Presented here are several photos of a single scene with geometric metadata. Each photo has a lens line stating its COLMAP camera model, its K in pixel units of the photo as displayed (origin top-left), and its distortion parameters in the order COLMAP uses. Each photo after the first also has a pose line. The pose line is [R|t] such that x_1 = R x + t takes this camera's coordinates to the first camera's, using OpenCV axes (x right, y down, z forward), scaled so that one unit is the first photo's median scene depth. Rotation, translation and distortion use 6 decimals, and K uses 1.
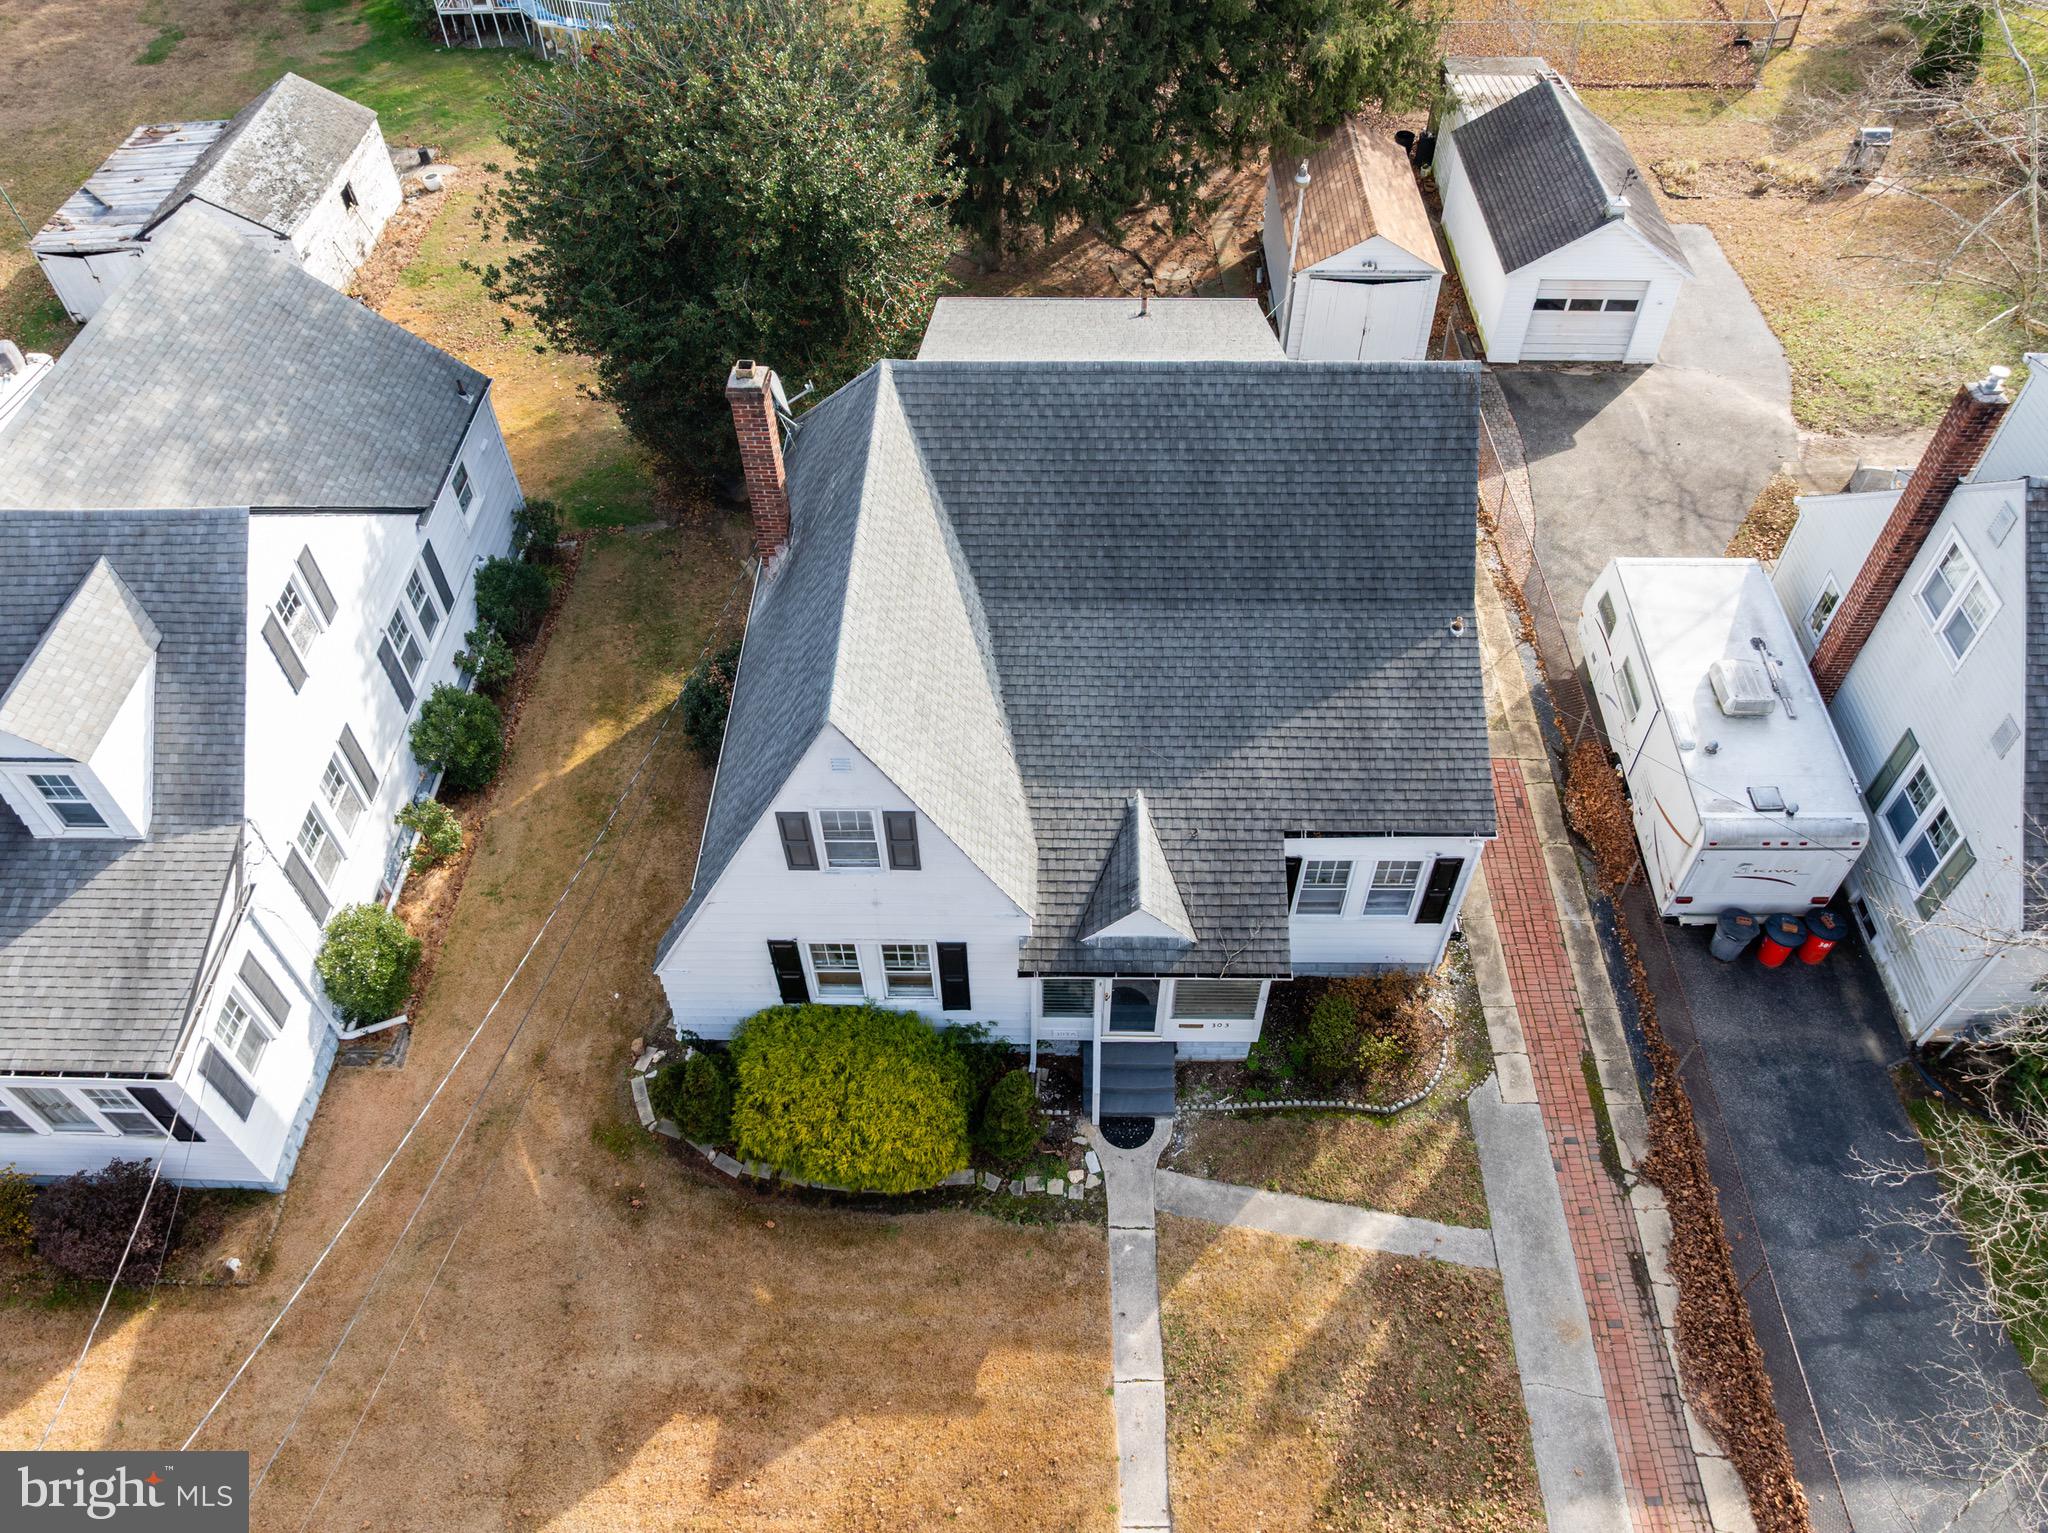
lens RADIAL K [[1446.5, 0, 1024.0], [0, 1446.5, 766.5], [0, 0, 1]] dist [-0.043623, 0.002229]
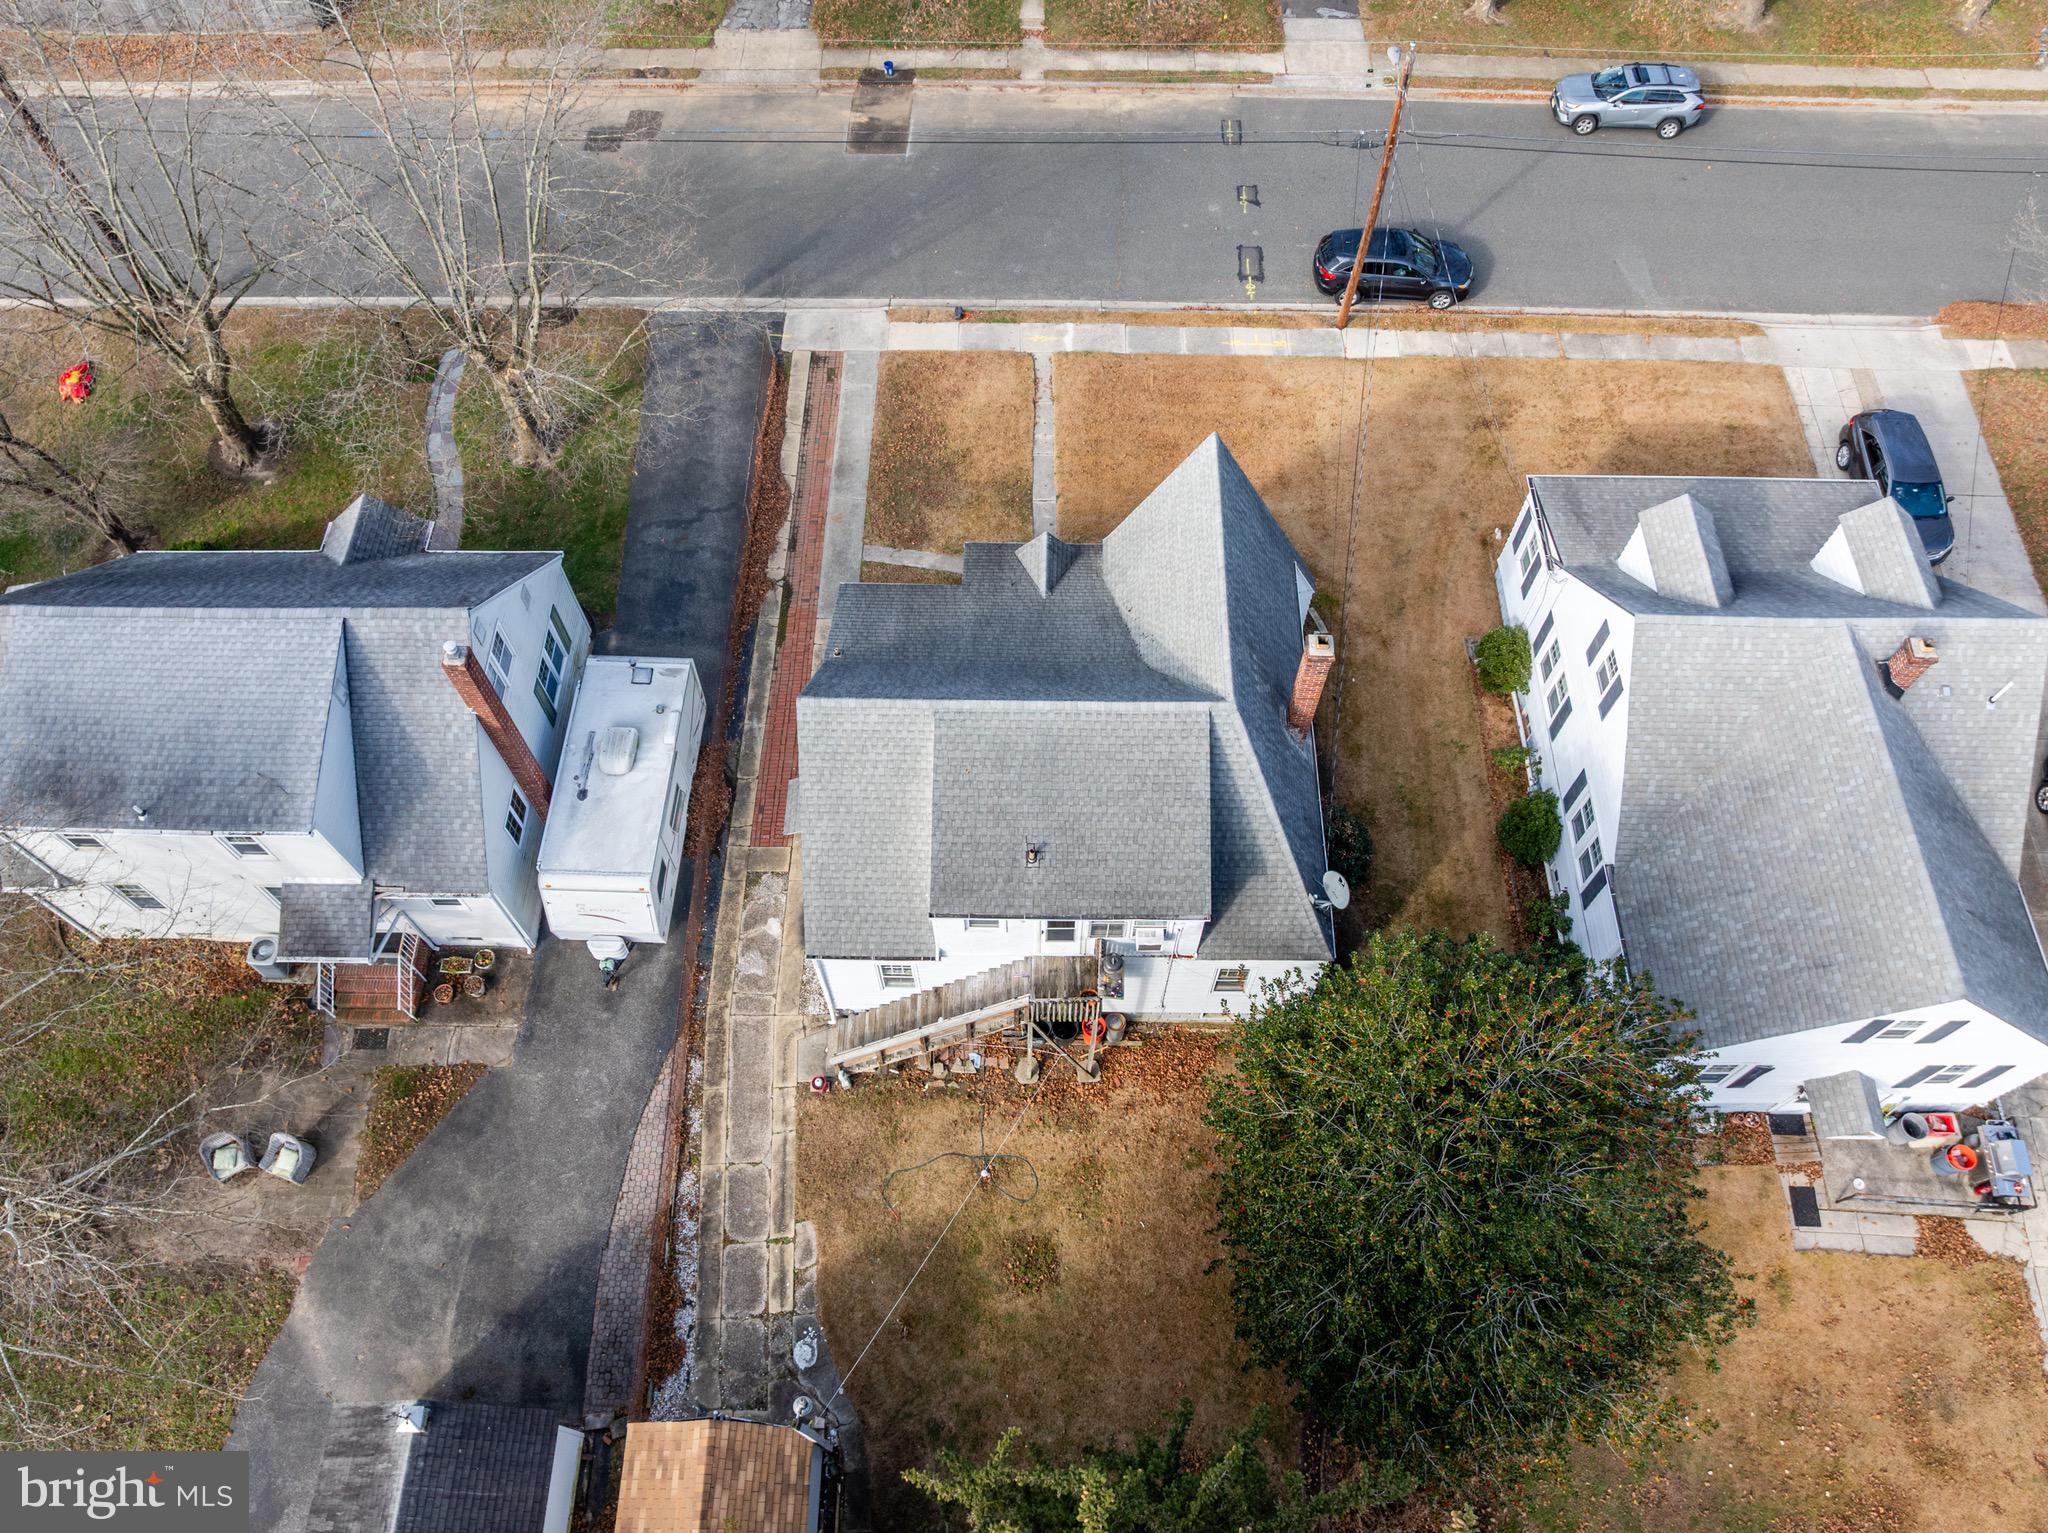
lens RADIAL K [[1444.3, 0, 1024.0], [0, 1444.3, 766.5], [0, 0, 1]] dist [-0.035059, -0.000464]
pose [[-0.999801, 0.014542, 0.013643, 0.079938], [0.008020, -0.333157, 0.942837, -1.578038], [0.018256, 0.942759, 0.332974, 0.597998]]
